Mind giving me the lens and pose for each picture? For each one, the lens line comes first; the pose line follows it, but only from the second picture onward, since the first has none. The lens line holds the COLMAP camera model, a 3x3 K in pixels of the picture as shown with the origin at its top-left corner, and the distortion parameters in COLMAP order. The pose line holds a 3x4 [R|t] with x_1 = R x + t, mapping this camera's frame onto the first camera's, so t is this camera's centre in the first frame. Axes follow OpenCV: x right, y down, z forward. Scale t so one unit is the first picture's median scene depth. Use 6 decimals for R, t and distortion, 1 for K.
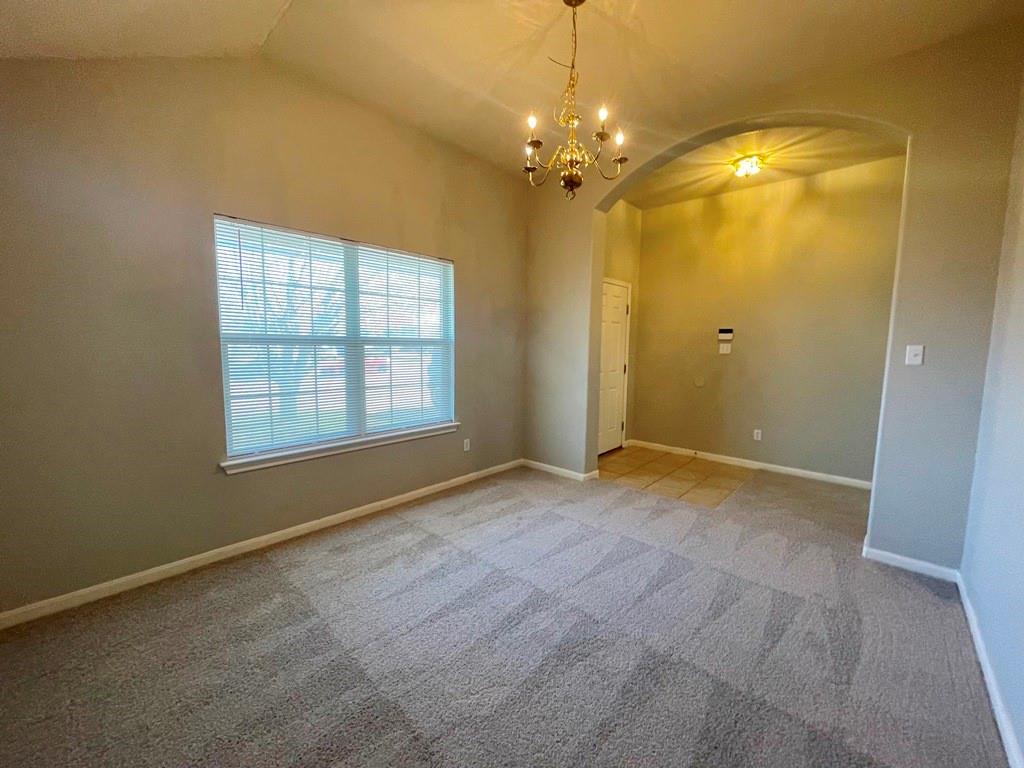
lens RADIAL K [[414.7, 0, 511.5], [0, 414.7, 382.7], [0, 0, 1]] dist [-0.003150, 0.001127]
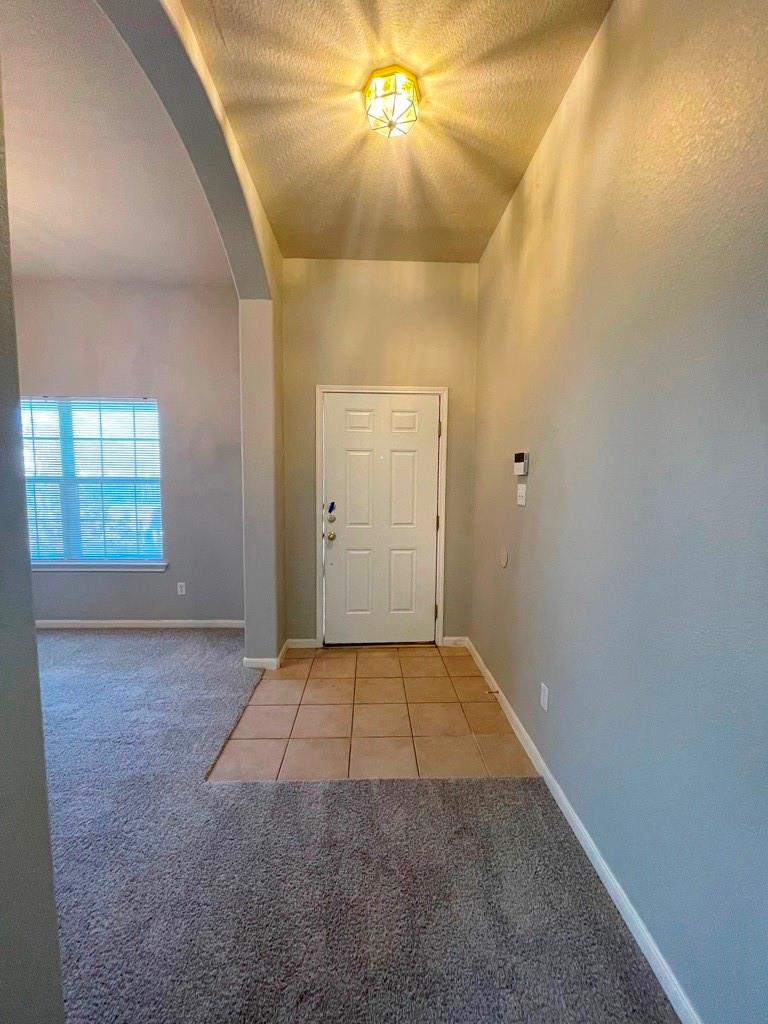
lens RADIAL K [[414.7, 0, 382.9], [0, 414.7, 511.9], [0, 0, 1]] dist [-0.003150, 0.001127]
pose [[0.695370, 0.053847, -0.716632, 0.978427], [-0.067630, 0.997667, 0.009340, -0.072879], [0.715463, 0.041971, 0.697389, 0.725956]]
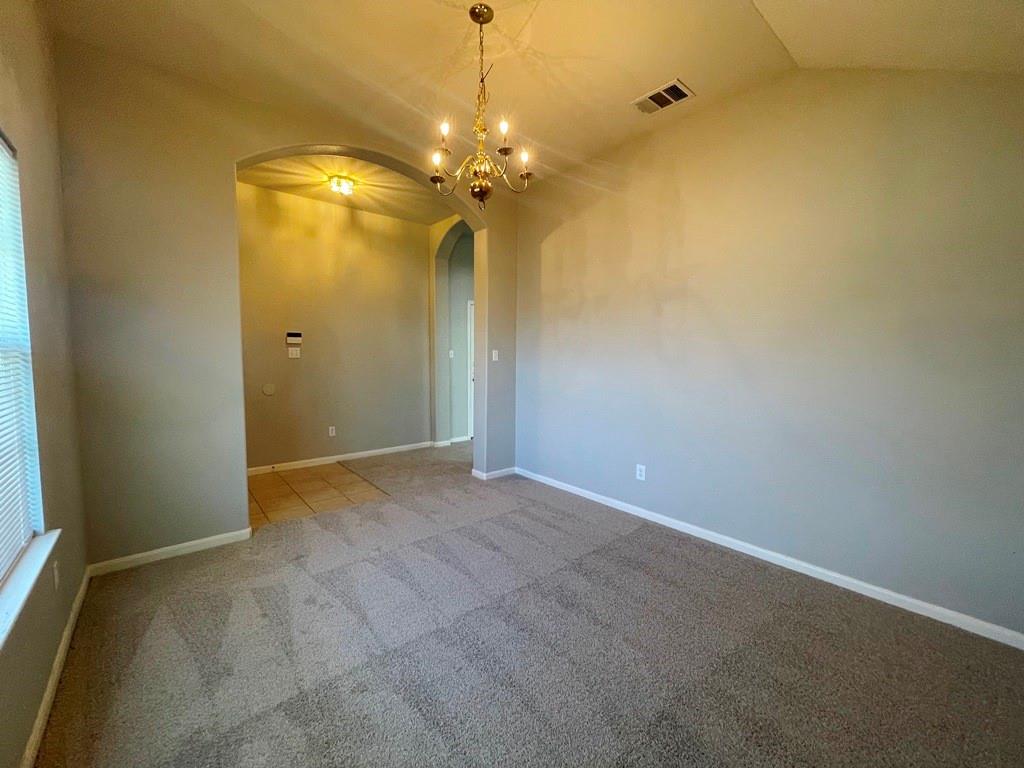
lens RADIAL K [[414.7, 0, 510.1], [0, 414.7, 382.6], [0, 0, 1]] dist [-0.003150, 0.001127]
pose [[0.121141, -0.083502, 0.989117, -0.524060], [0.086588, 0.993546, 0.073271, -0.051635], [-0.988851, 0.076770, 0.127590, 0.488554]]
